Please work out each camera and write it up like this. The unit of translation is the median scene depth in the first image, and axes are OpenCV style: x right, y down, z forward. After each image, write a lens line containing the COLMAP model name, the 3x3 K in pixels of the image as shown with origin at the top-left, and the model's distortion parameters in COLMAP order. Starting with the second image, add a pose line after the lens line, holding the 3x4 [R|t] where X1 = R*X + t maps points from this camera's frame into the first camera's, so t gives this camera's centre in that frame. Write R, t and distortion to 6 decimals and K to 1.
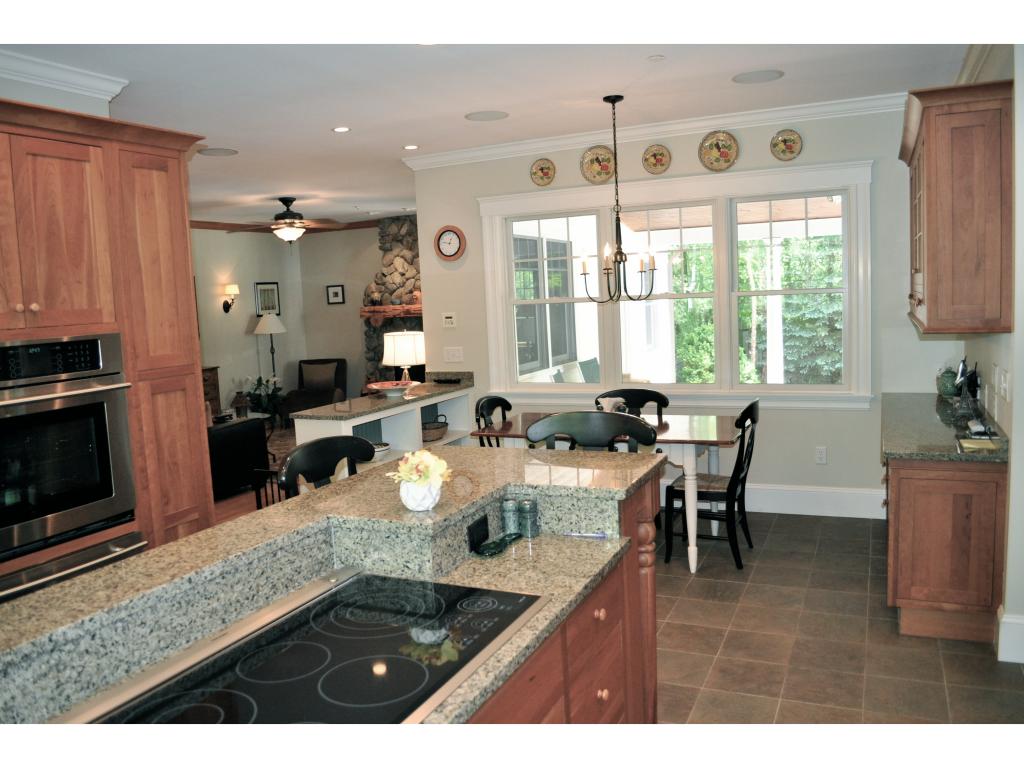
lens RADIAL K [[808.8, 0, 505.1], [0, 808.8, 381.5], [0, 0, 1]] dist [-0.074534, 0.000412]
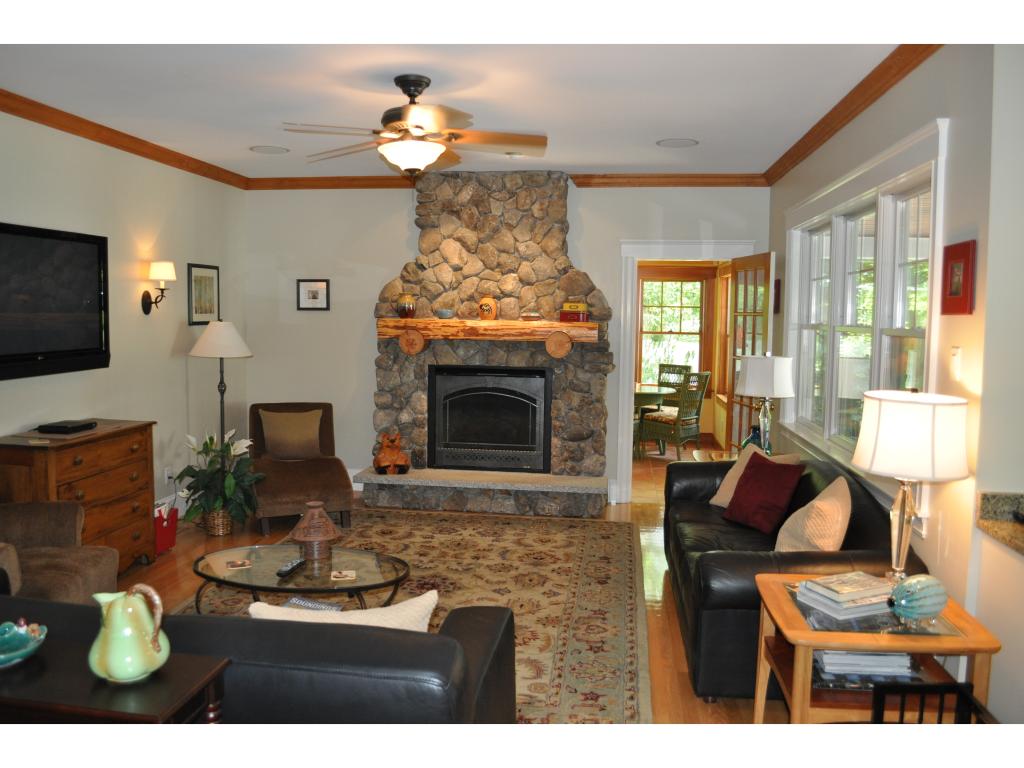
lens RADIAL K [[808.8, 0, 505.1], [0, 808.8, 381.5], [0, 0, 1]] dist [-0.074534, 0.000412]
pose [[0.949768, 0.033518, 0.311155, -0.362279], [-0.024501, 0.999160, -0.032844, -0.038638], [-0.311995, 0.023571, 0.949791, 0.546293]]
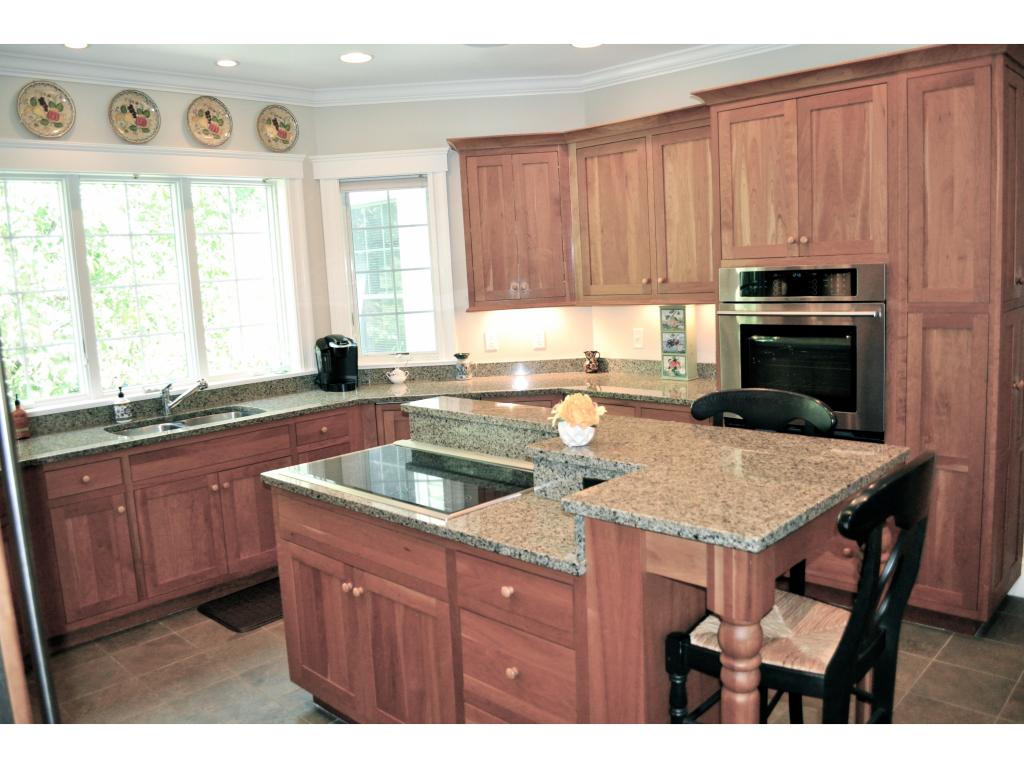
lens RADIAL K [[808.8, 0, 505.1], [0, 808.8, 381.5], [0, 0, 1]] dist [-0.074534, 0.000412]
pose [[-0.325979, 0.195157, -0.925014, 0.248648], [-0.034673, 0.975334, 0.217992, -0.044578], [0.944741, 0.103134, -0.311172, 0.323152]]
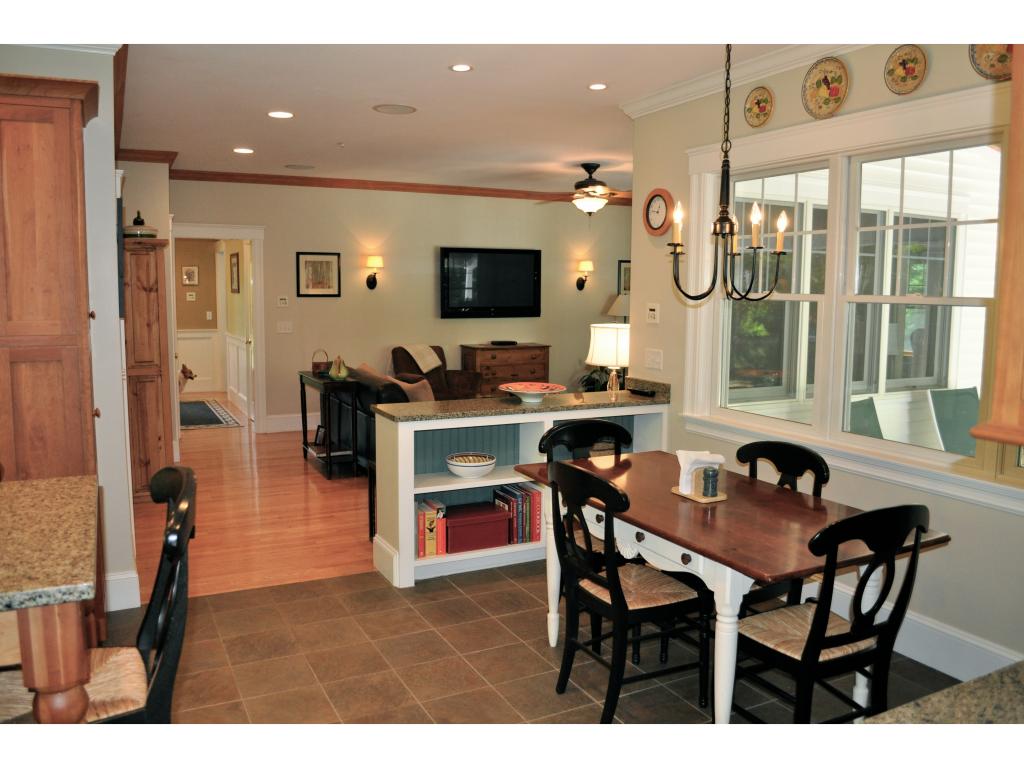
lens RADIAL K [[808.8, 0, 505.1], [0, 808.8, 381.5], [0, 0, 1]] dist [-0.074534, 0.000412]
pose [[0.781808, 0.126110, -0.610633, 0.229569], [-0.113327, 0.991761, 0.059726, -0.032641], [0.613134, 0.022508, 0.789658, 0.245193]]
